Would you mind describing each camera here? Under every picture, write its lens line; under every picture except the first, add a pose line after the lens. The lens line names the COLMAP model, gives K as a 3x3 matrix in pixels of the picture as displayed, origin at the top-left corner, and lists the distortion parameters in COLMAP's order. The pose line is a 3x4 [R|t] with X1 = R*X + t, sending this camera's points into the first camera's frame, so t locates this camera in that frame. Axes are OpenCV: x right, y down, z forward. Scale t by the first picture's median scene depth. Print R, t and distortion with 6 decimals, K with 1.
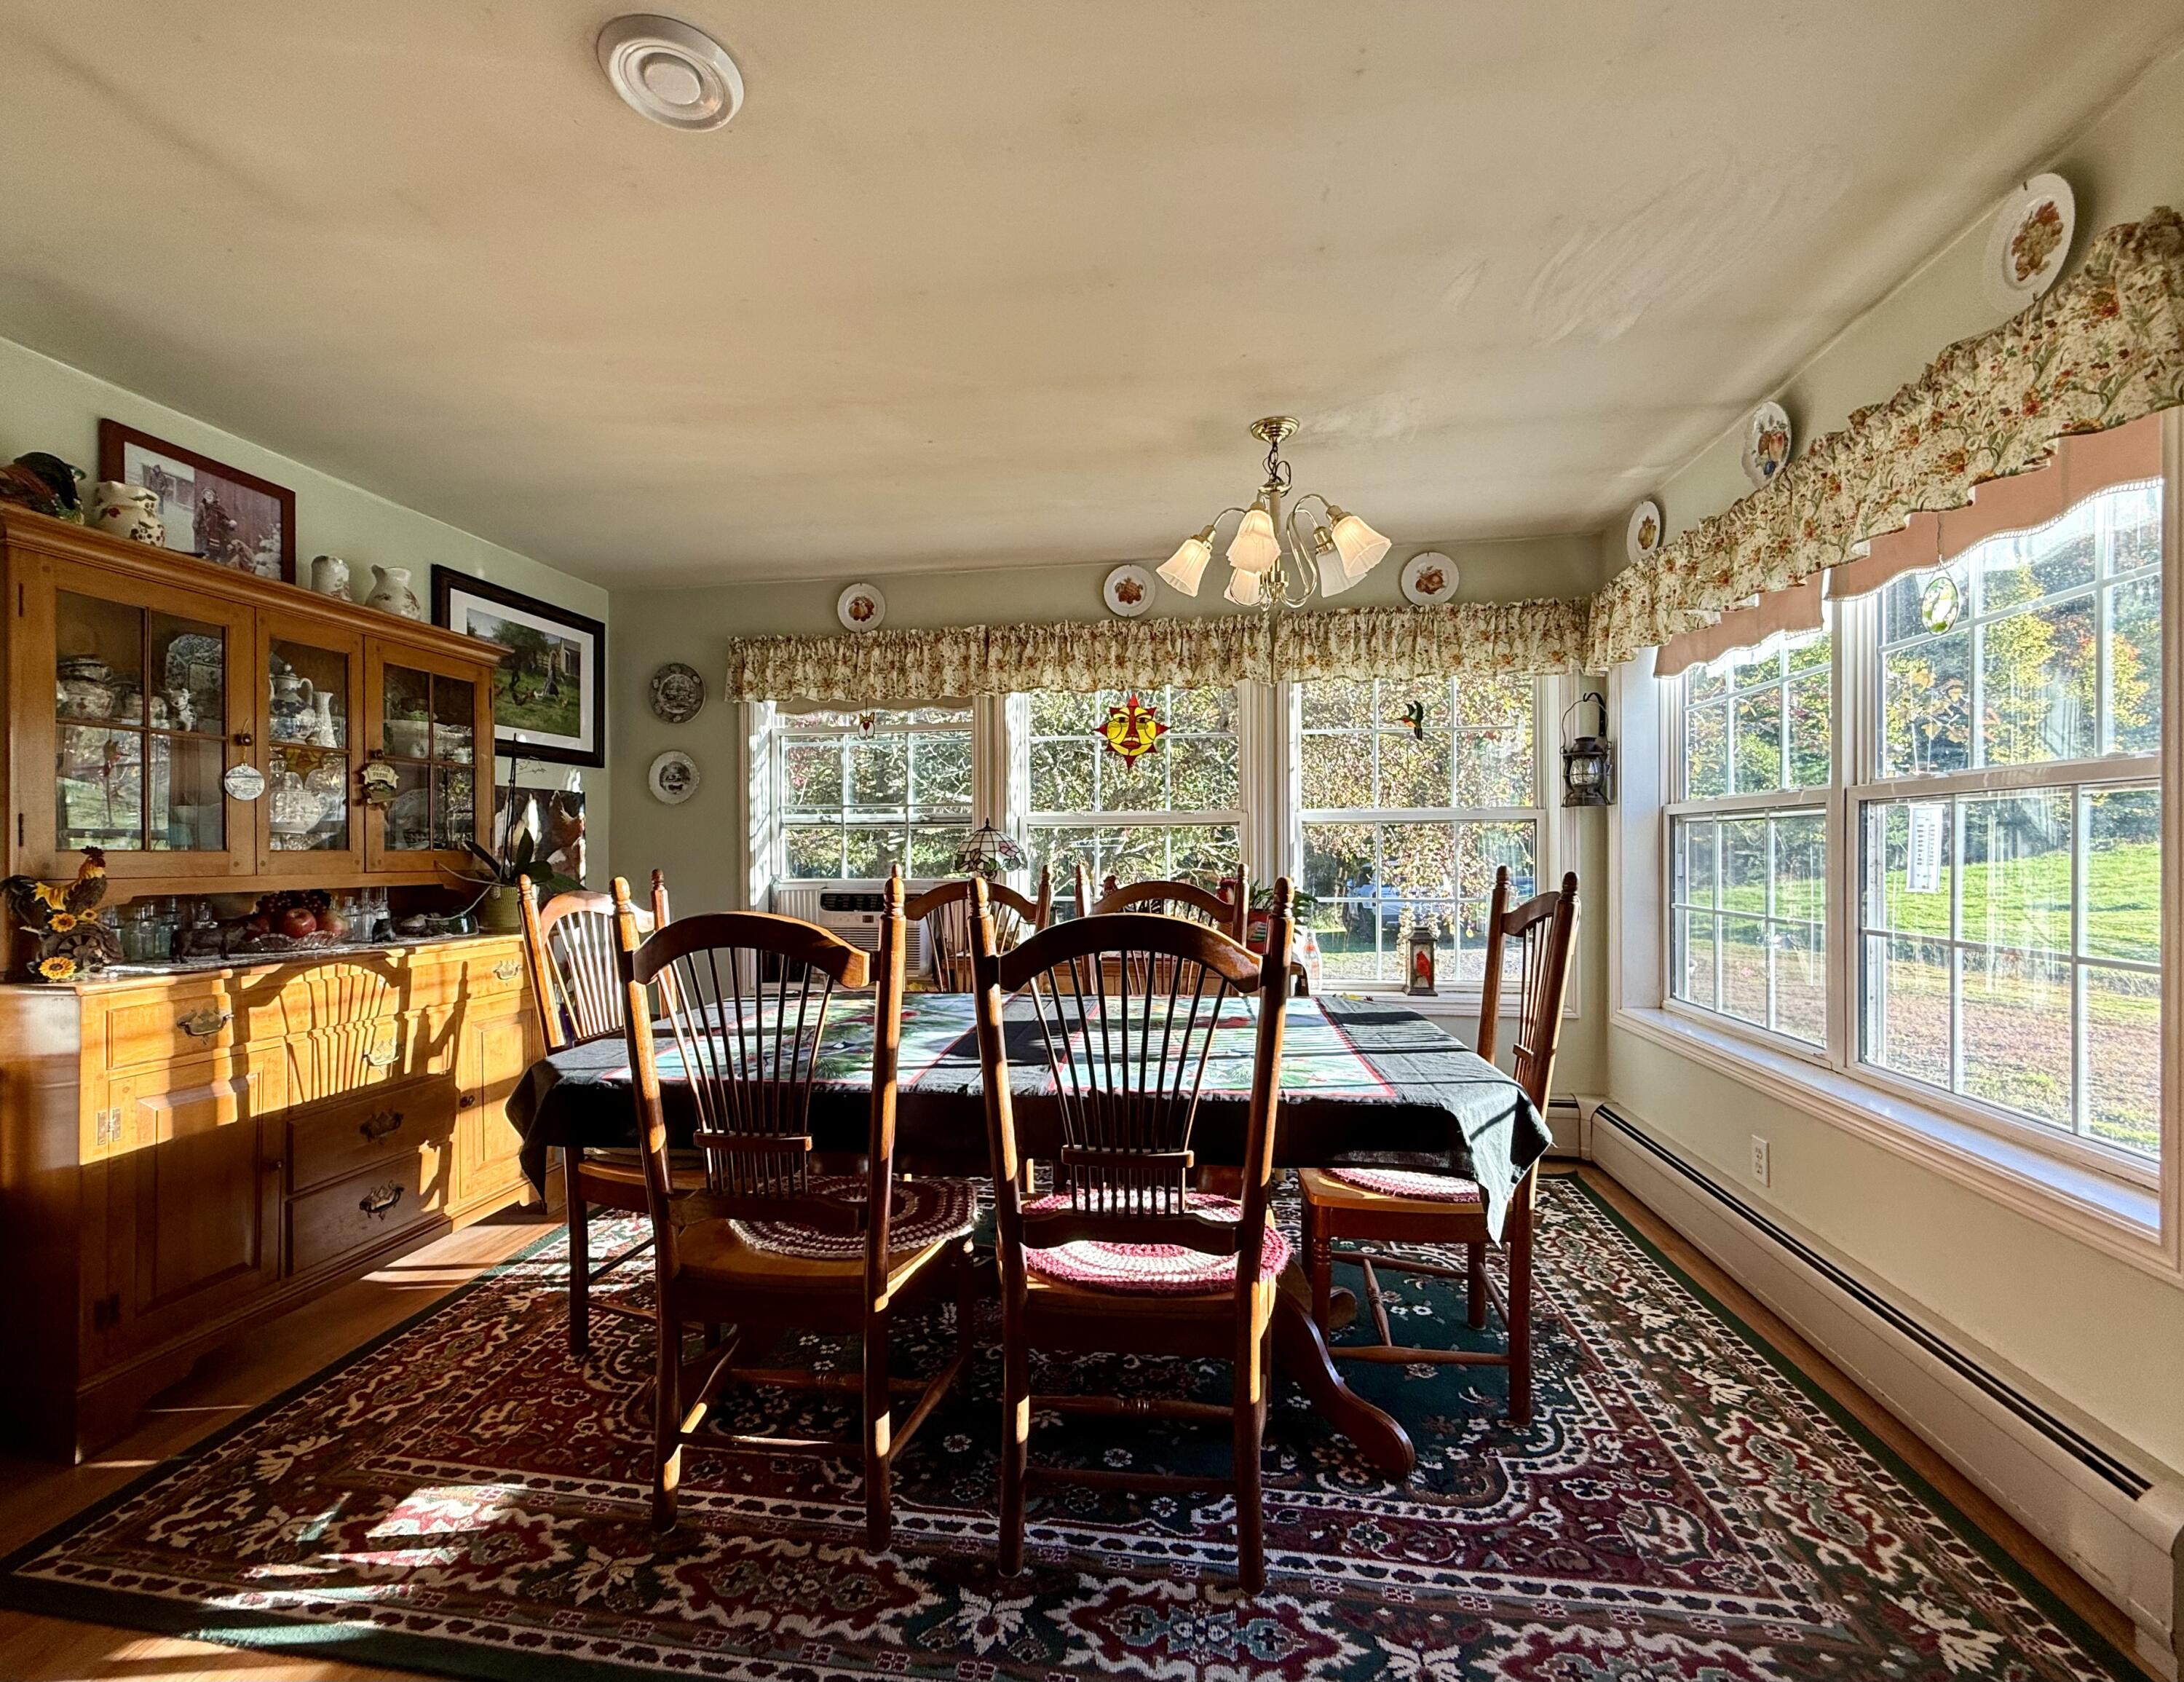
lens RADIAL K [[951.8, 0, 1084.4], [0, 951.8, 847.6], [0, 0, 1]] dist [0.000179, 0.000022]
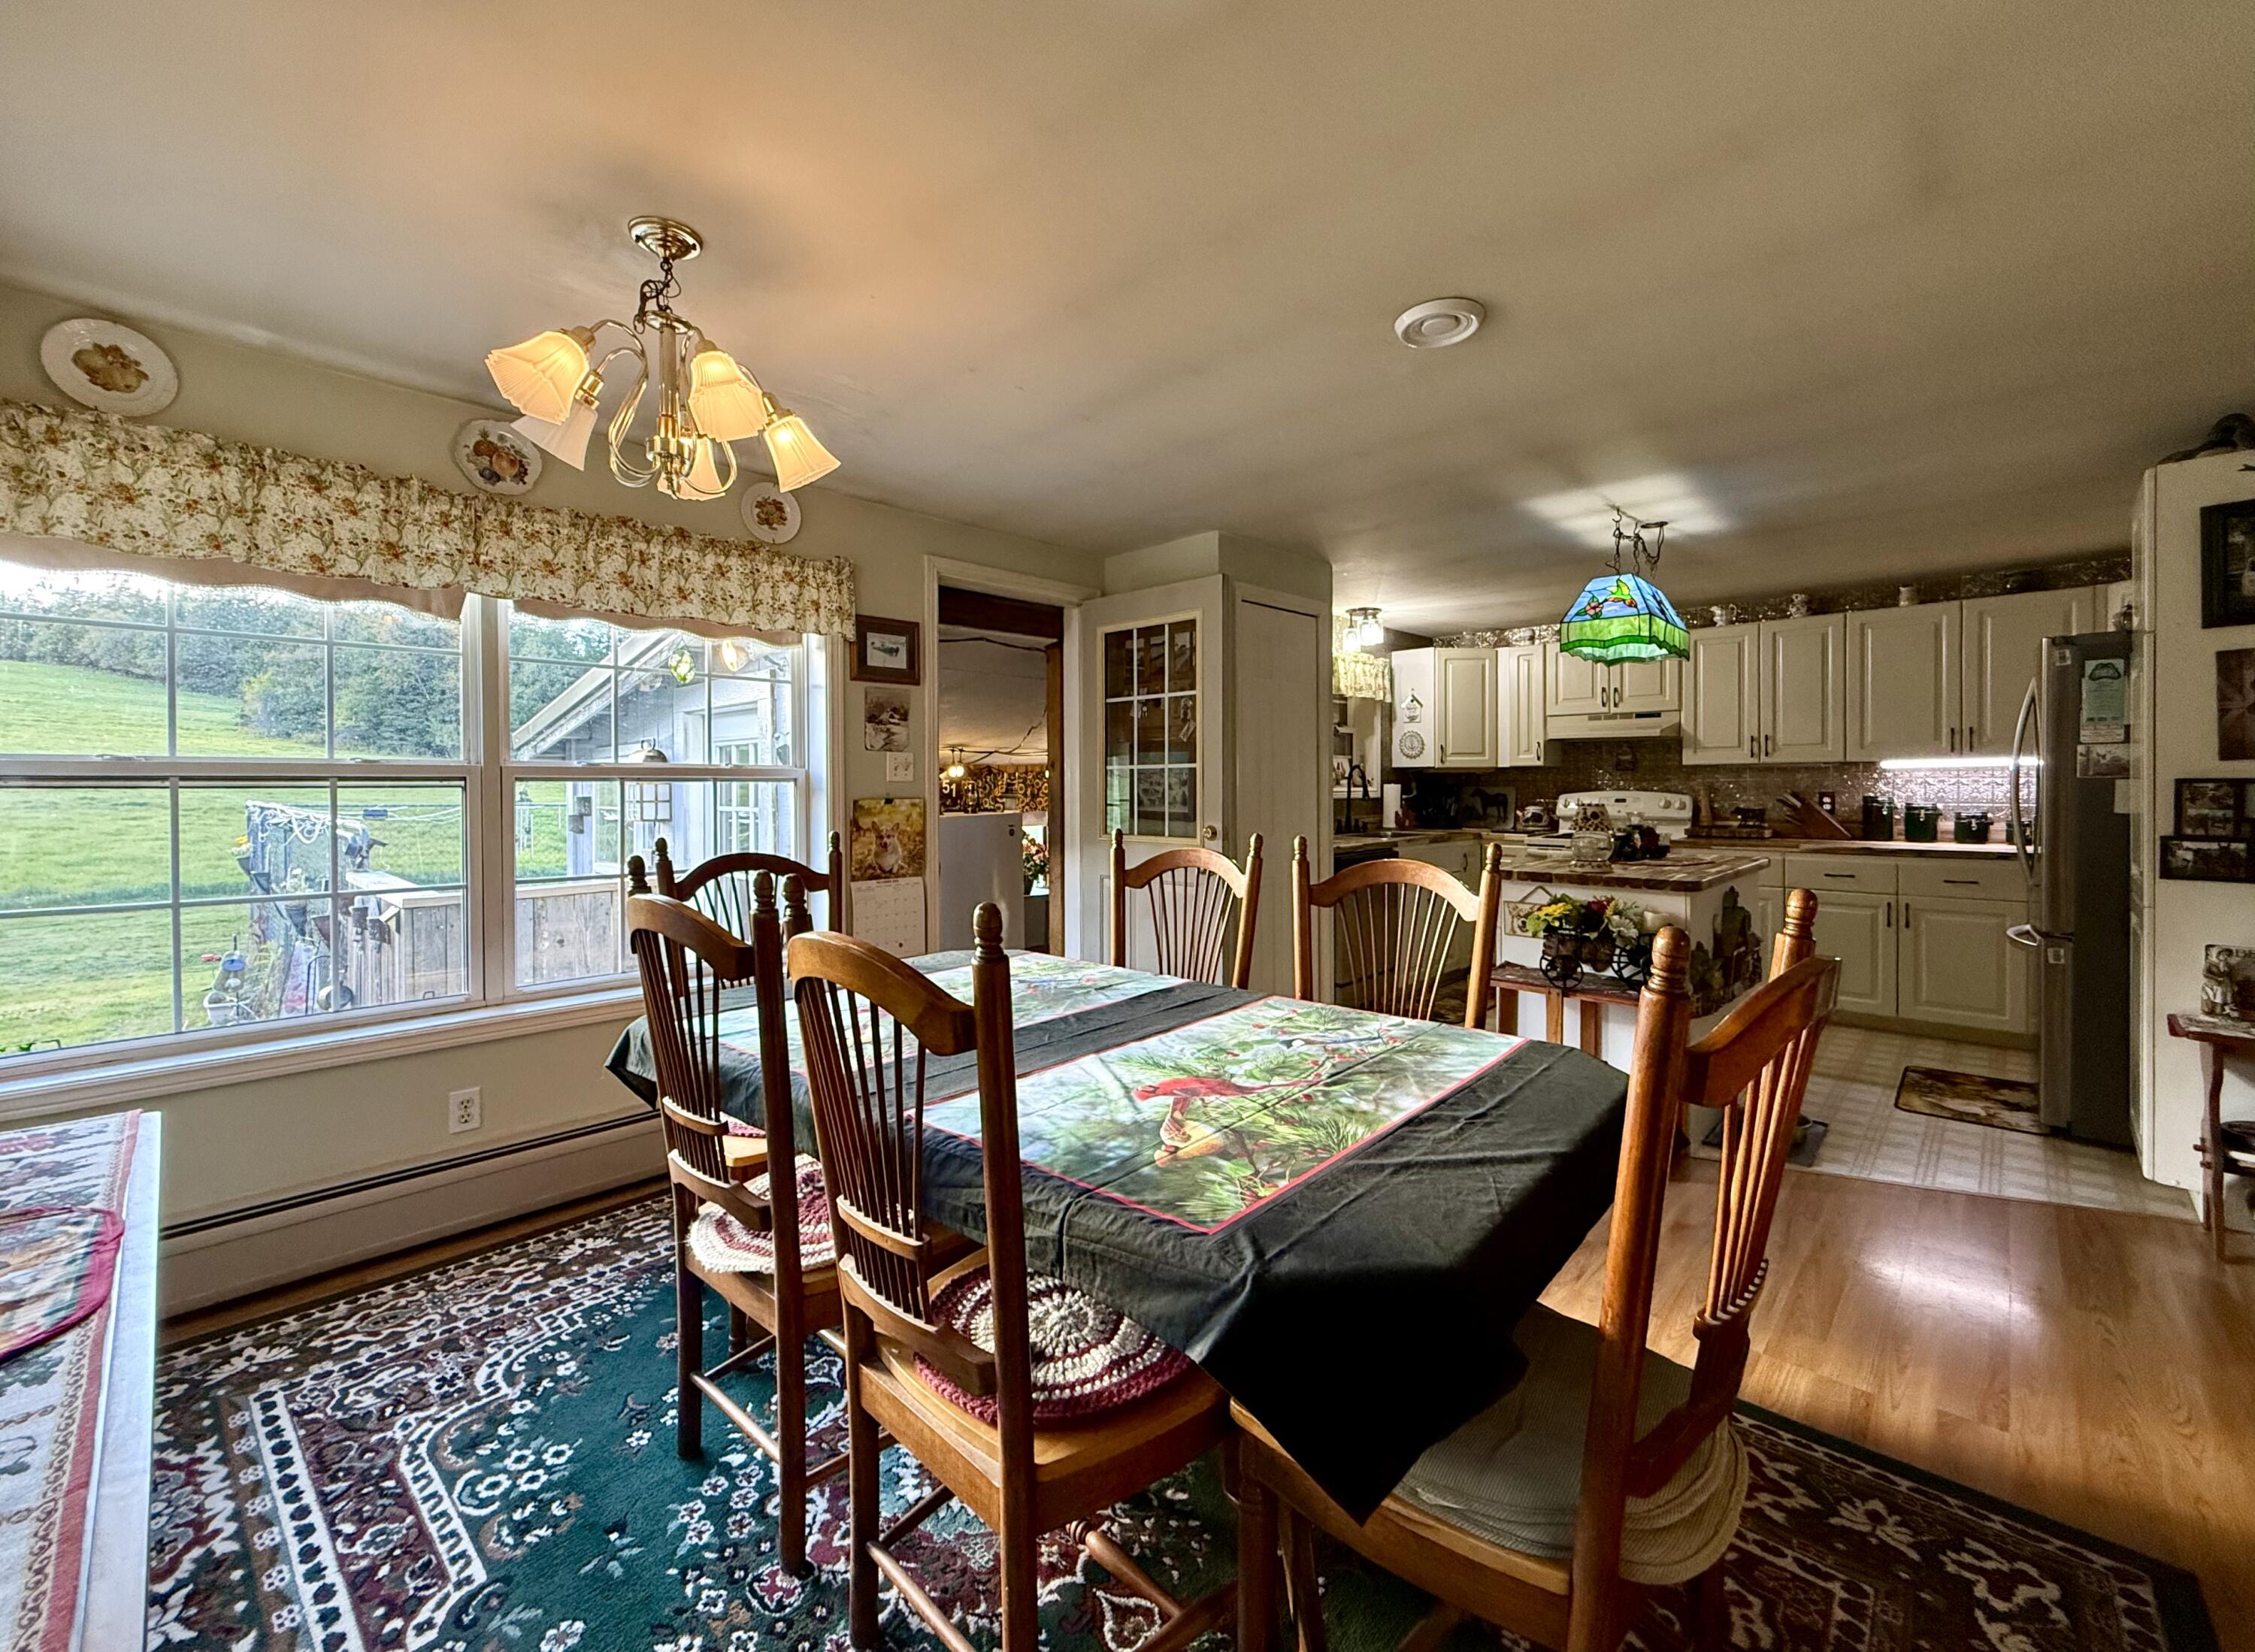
lens RADIAL K [[902.4, 0, 1125.6], [0, 902.4, 807.8], [0, 0, 1]] dist [-0.001490, -0.000478]
pose [[-0.825837, -0.002523, 0.563903, -0.483844], [0.002159, 0.999969, 0.007635, -0.021432], [-0.563905, 0.007522, -0.825805, 1.434875]]
